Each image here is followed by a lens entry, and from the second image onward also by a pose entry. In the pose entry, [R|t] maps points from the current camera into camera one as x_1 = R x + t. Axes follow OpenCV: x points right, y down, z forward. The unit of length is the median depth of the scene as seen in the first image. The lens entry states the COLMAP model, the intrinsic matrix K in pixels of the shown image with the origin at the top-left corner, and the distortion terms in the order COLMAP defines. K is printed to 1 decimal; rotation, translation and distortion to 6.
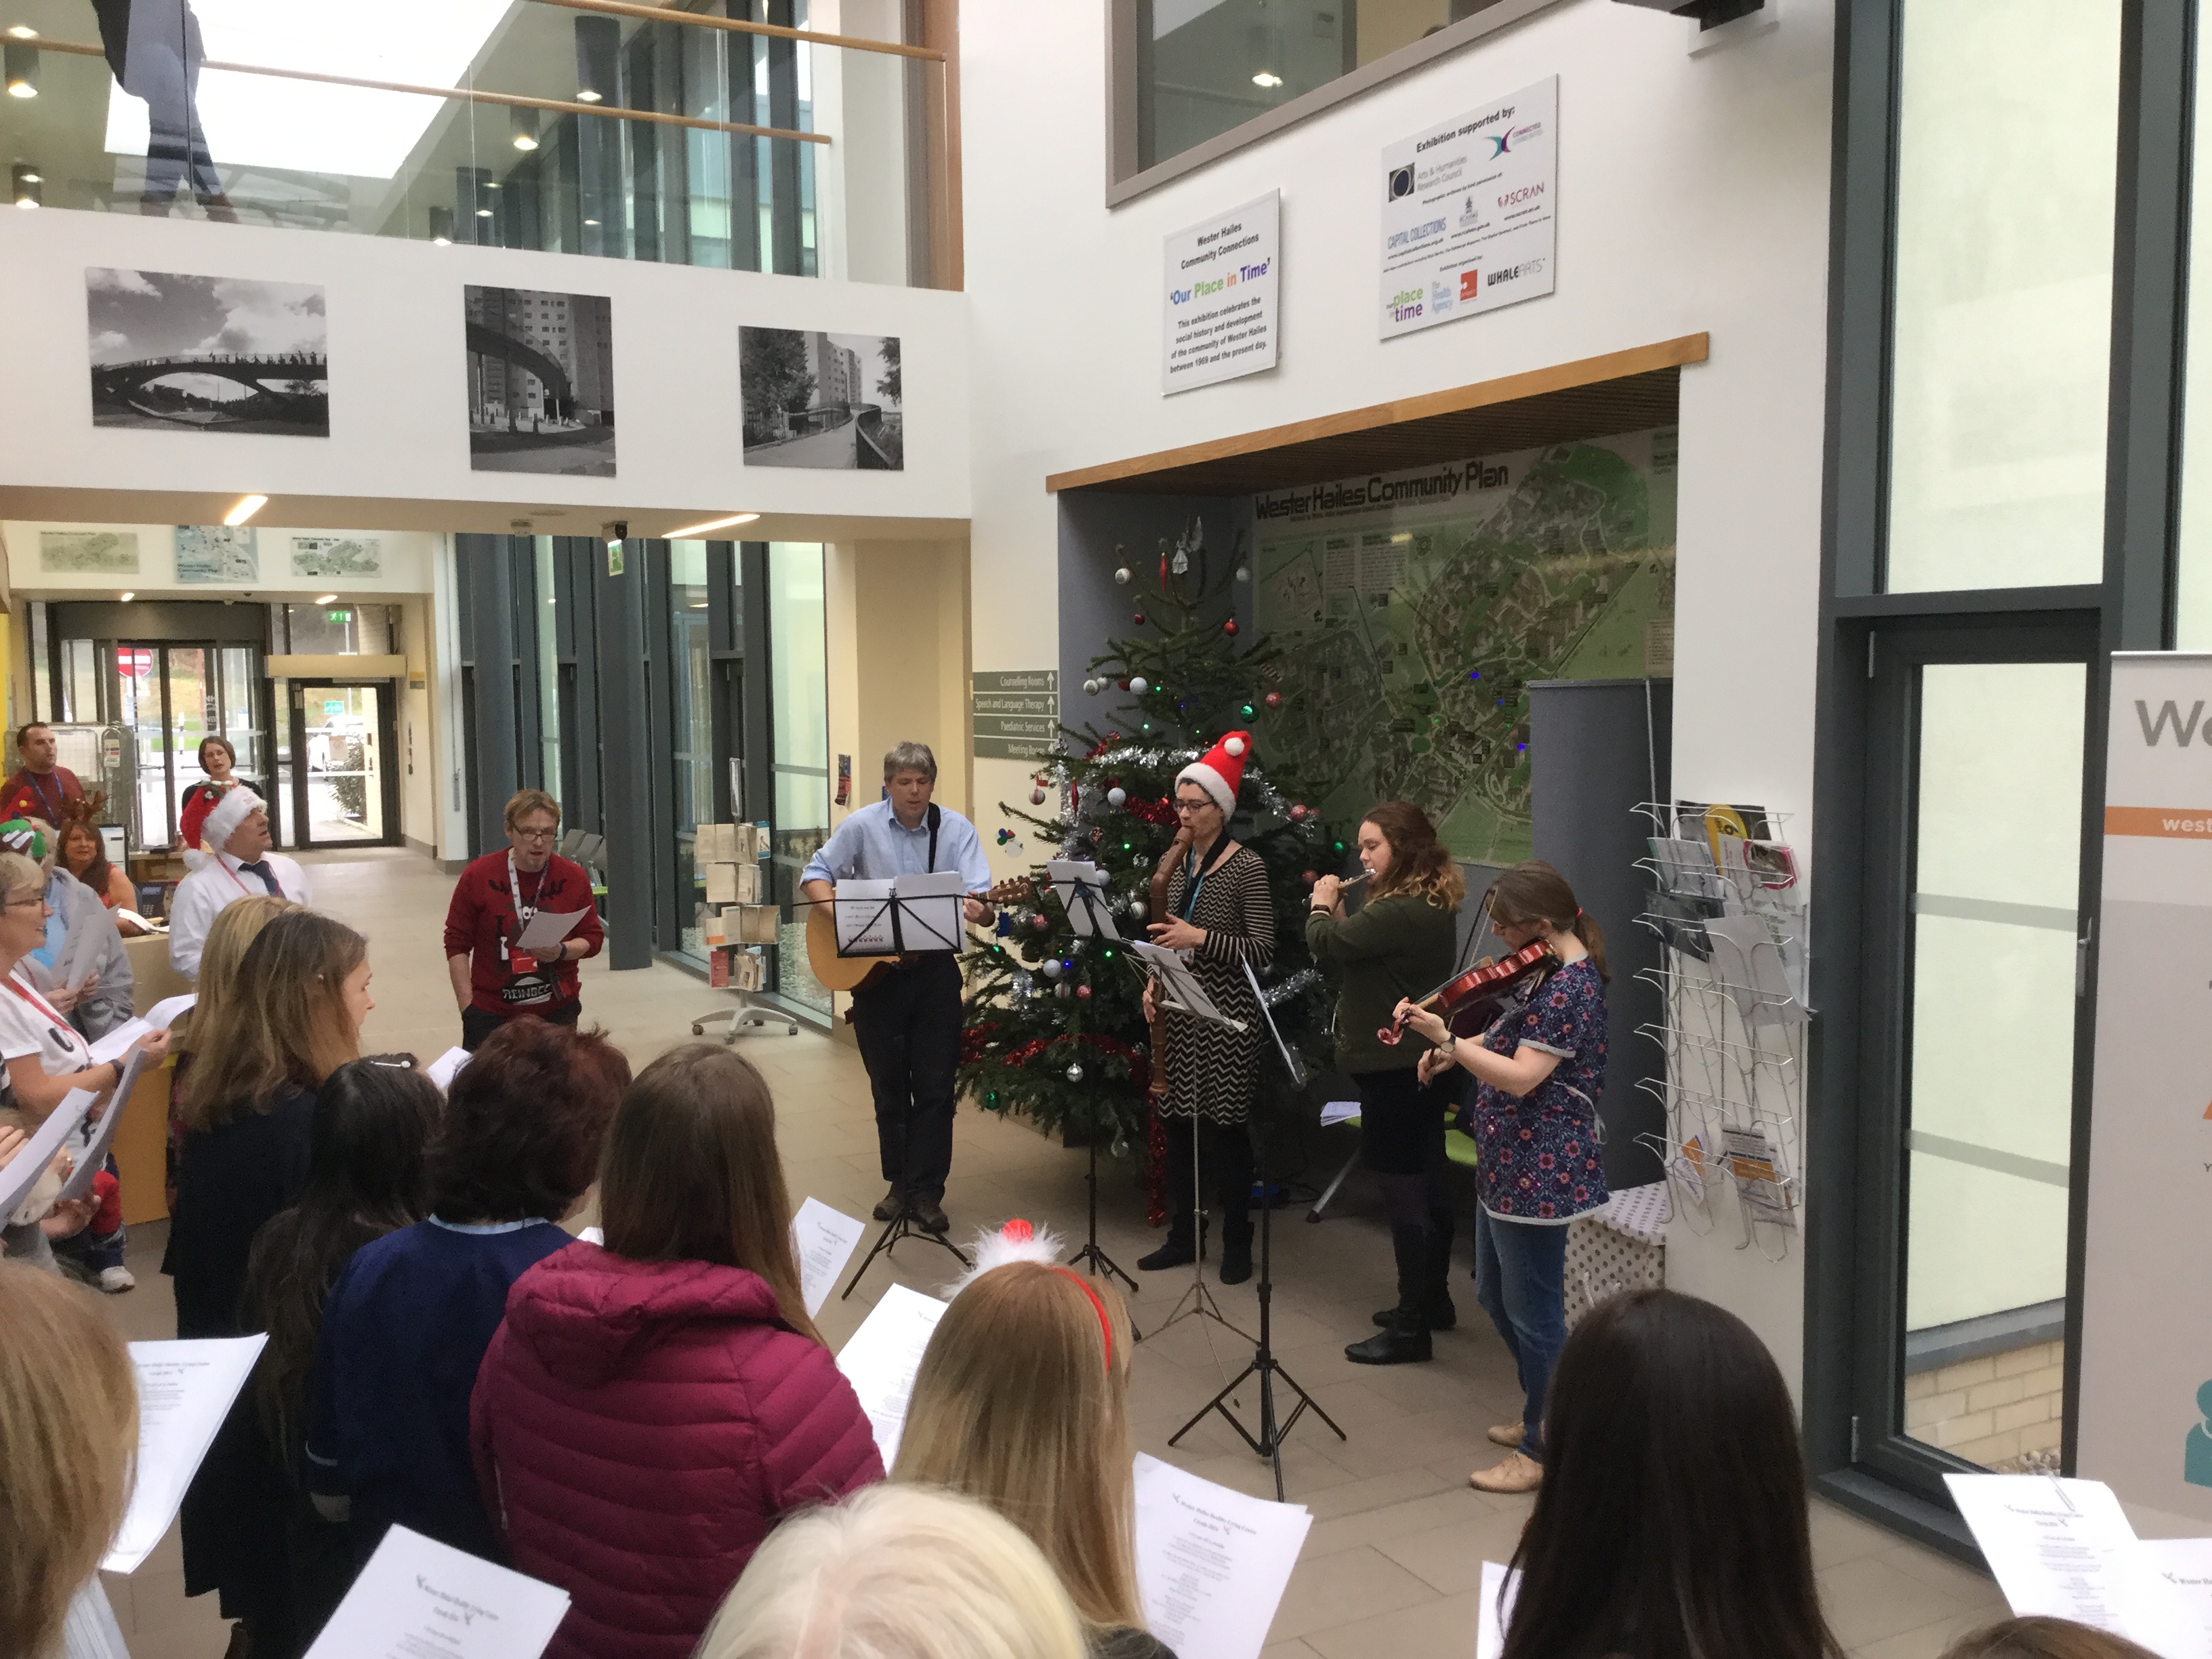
lens RADIAL K [[1958.0, 0, 1106.0], [0, 1958.0, 829.5], [0, 0, 1]] dist [0.143513, -0.289074]
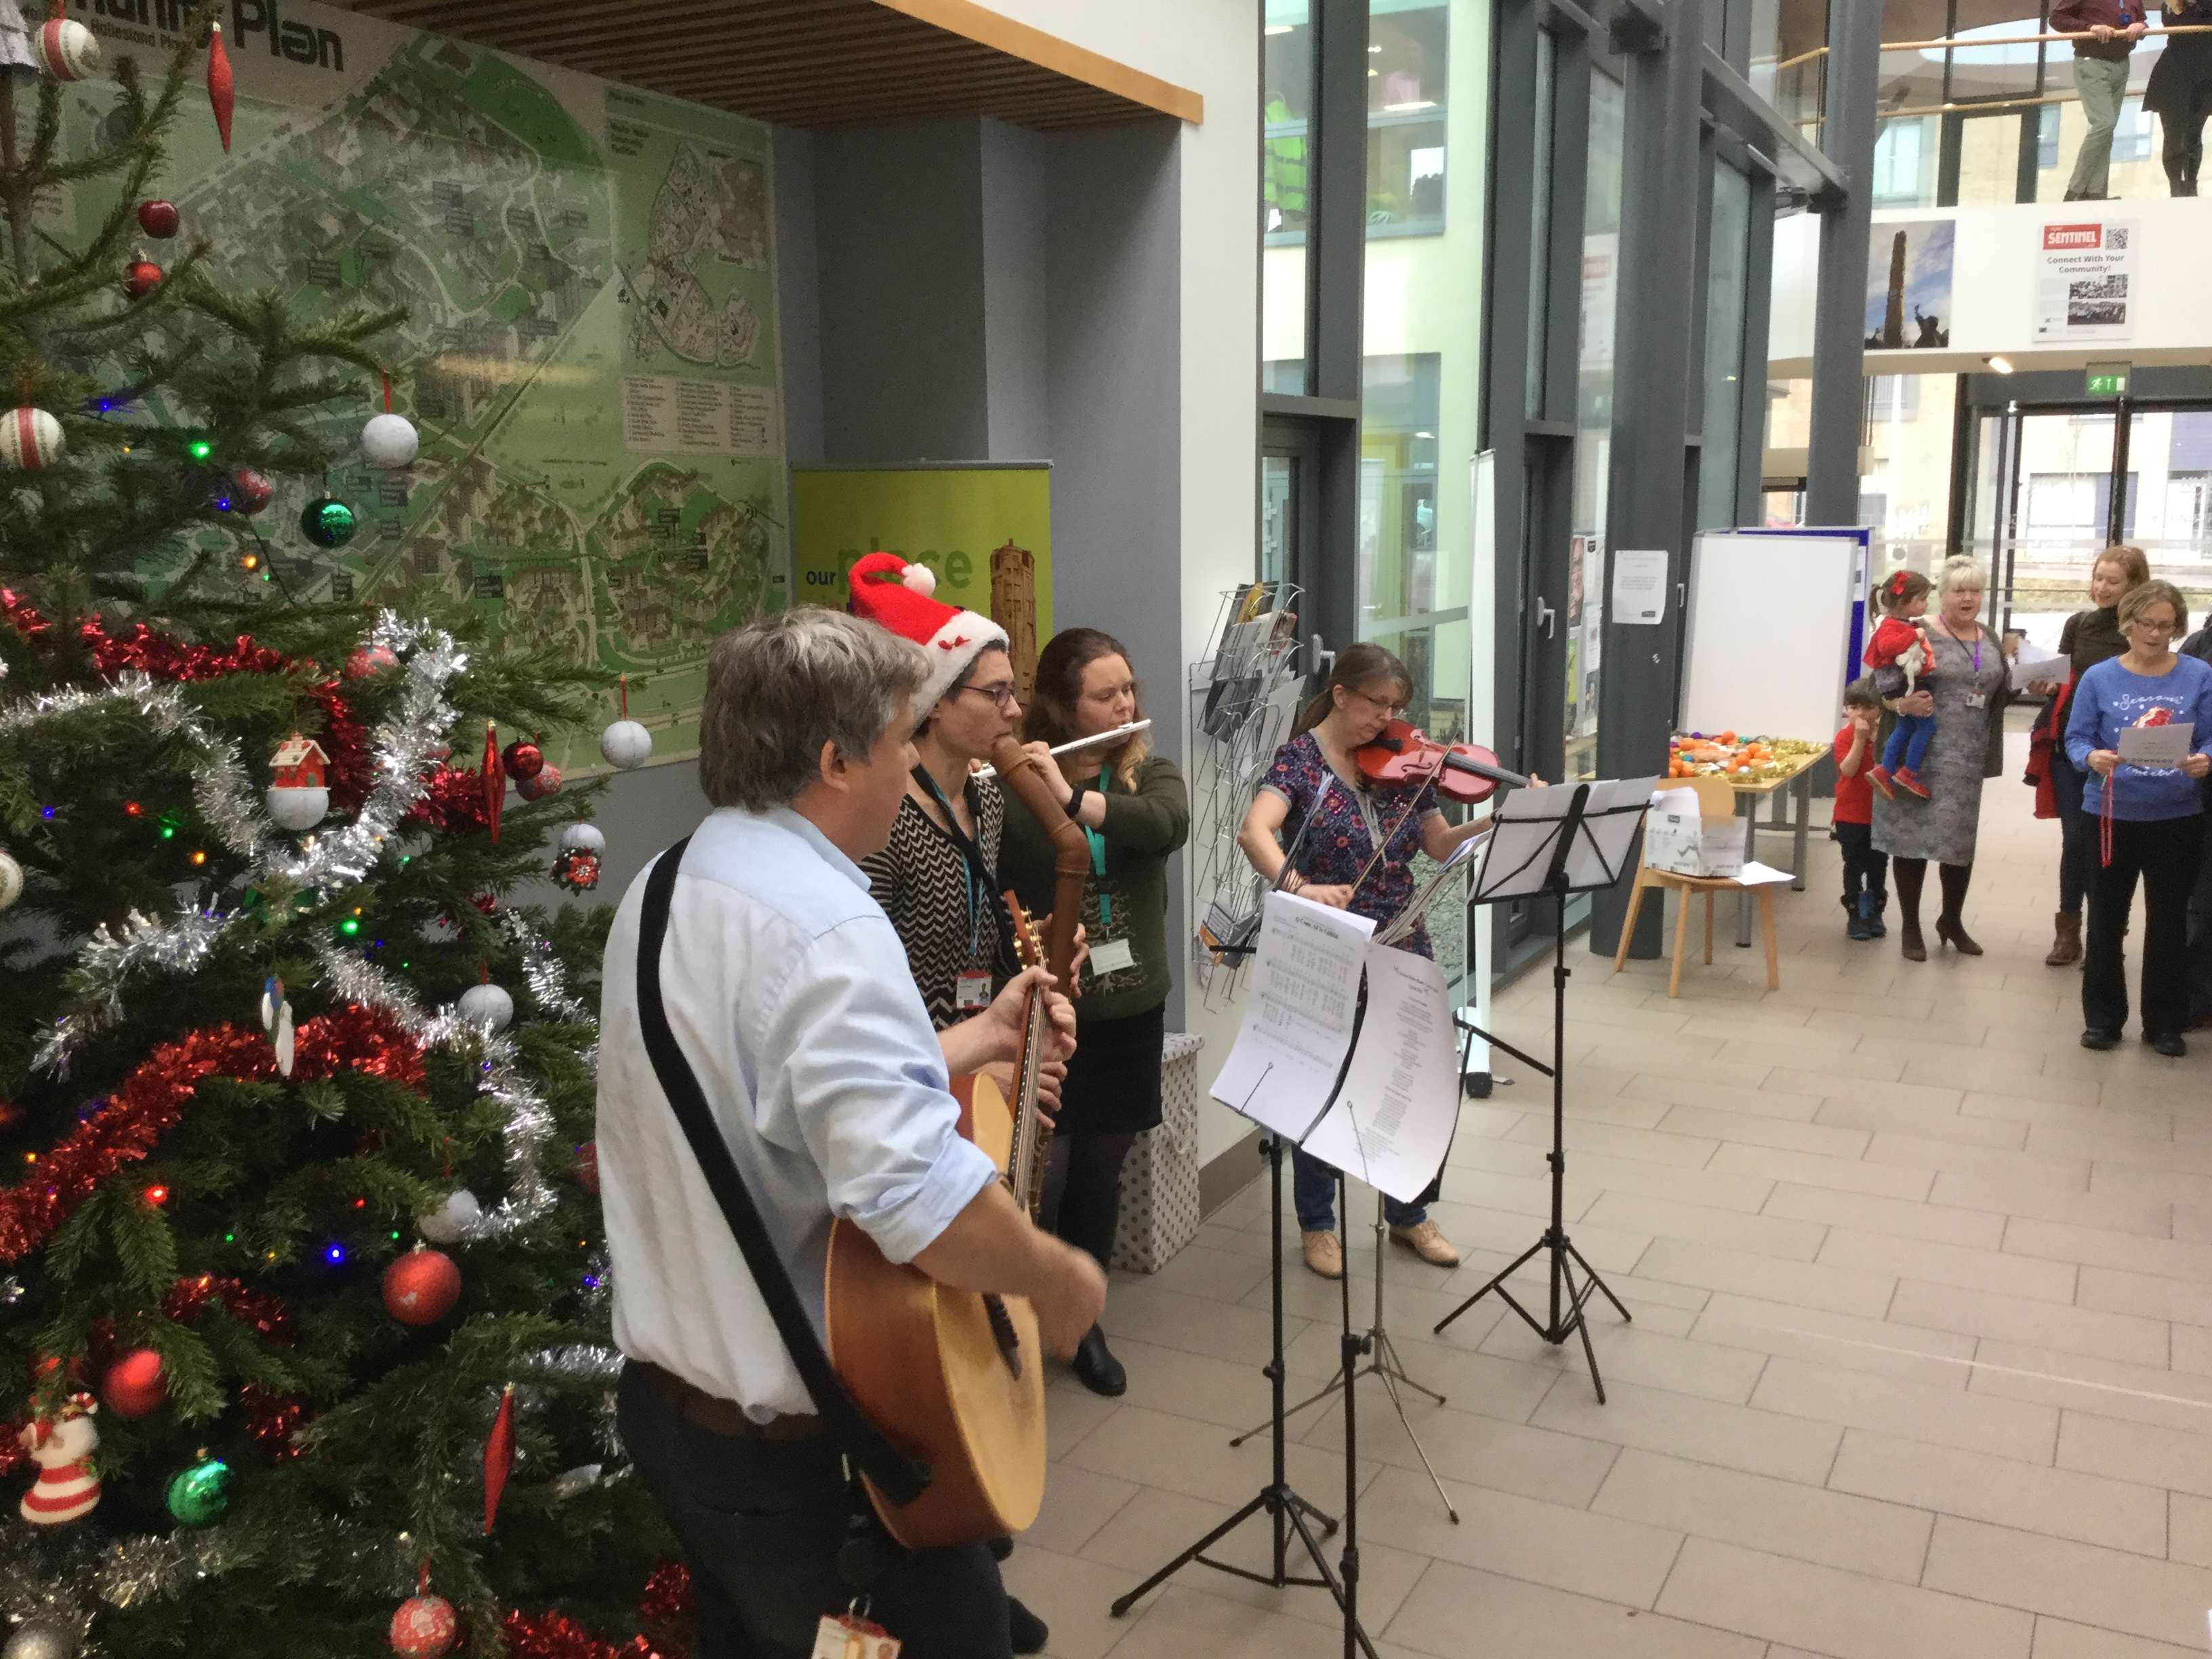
lens RADIAL K [[2013.2, 0, 1106.0], [0, 2013.2, 829.5], [0, 0, 1]] dist [0.059367, -0.079862]
pose [[-0.571515, -0.118323, 0.812016, -0.328918], [0.079056, 0.977008, 0.198006, -0.063297], [-0.816774, 0.177358, -0.549021, 1.044780]]
